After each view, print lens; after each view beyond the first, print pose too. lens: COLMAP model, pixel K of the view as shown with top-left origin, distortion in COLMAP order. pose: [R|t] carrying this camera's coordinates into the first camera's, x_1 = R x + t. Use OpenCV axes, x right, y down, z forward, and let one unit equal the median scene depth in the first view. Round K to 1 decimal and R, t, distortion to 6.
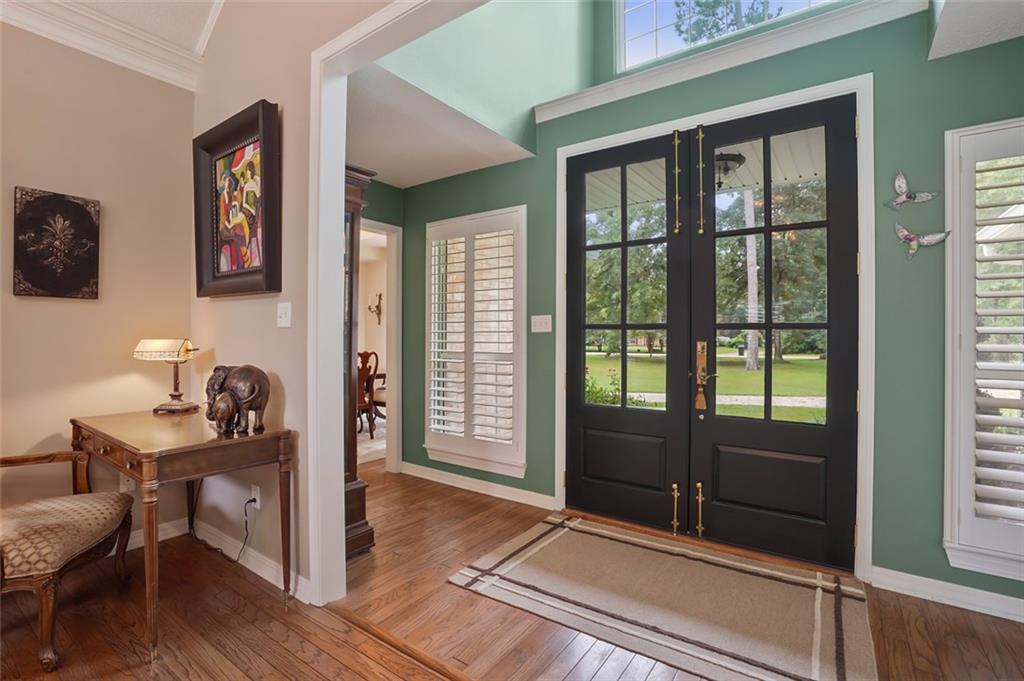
lens RADIAL K [[481.5, 0, 506.6], [0, 481.5, 338.9], [0, 0, 1]] dist [-0.032211, 0.001623]
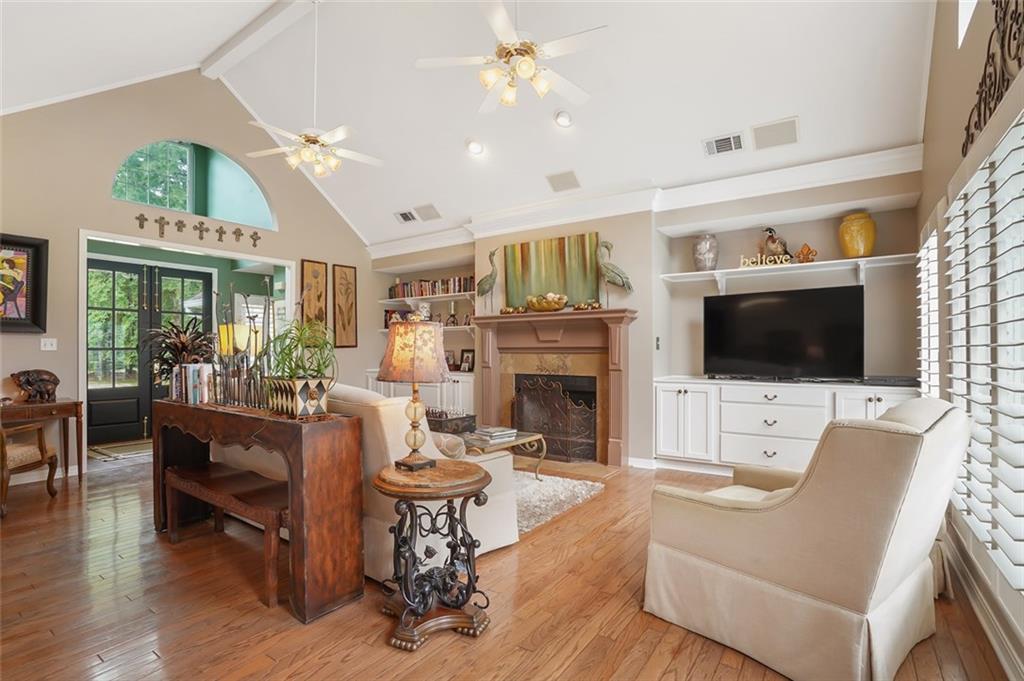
lens RADIAL K [[481.5, 0, 514.2], [0, 481.5, 345.8], [0, 0, 1]] dist [-0.032211, 0.001623]
pose [[0.000104, 0.010694, 0.999943, -1.985003], [0.005846, 0.999926, -0.010694, -0.008388], [-0.999983, 0.005847, 0.000042, -0.807236]]
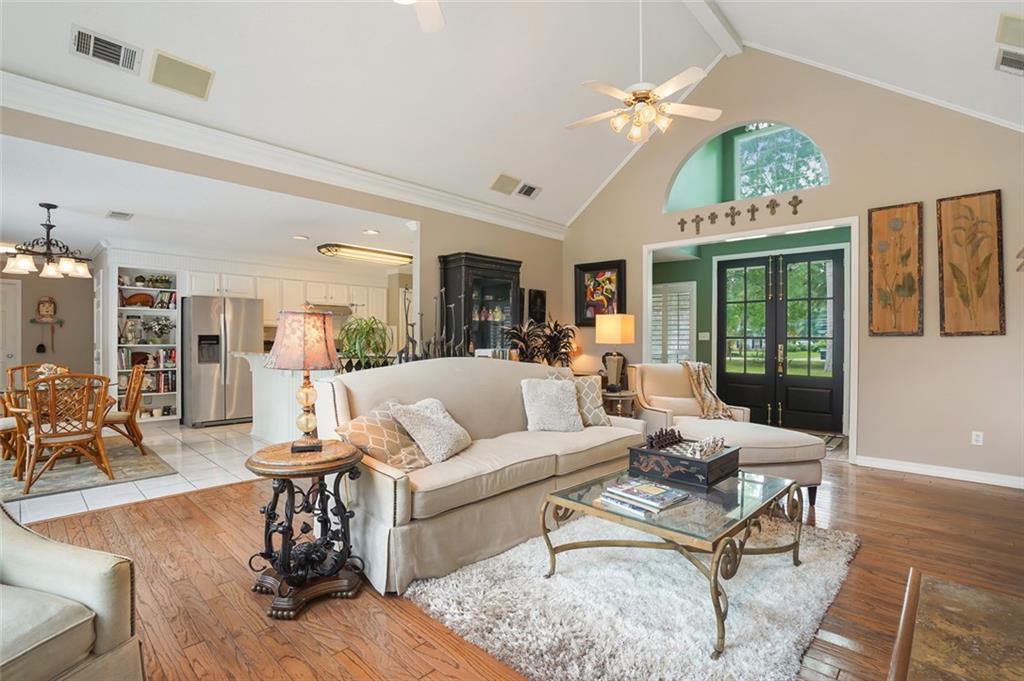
lens RADIAL K [[481.5, 0, 518.3], [0, 481.5, 340.9], [0, 0, 1]] dist [-0.032211, 0.001623]
pose [[0.992915, 0.004154, -0.118755, -0.620419], [-0.004391, 0.999989, -0.001735, -0.003251], [0.118746, 0.002244, 0.992922, -1.540992]]
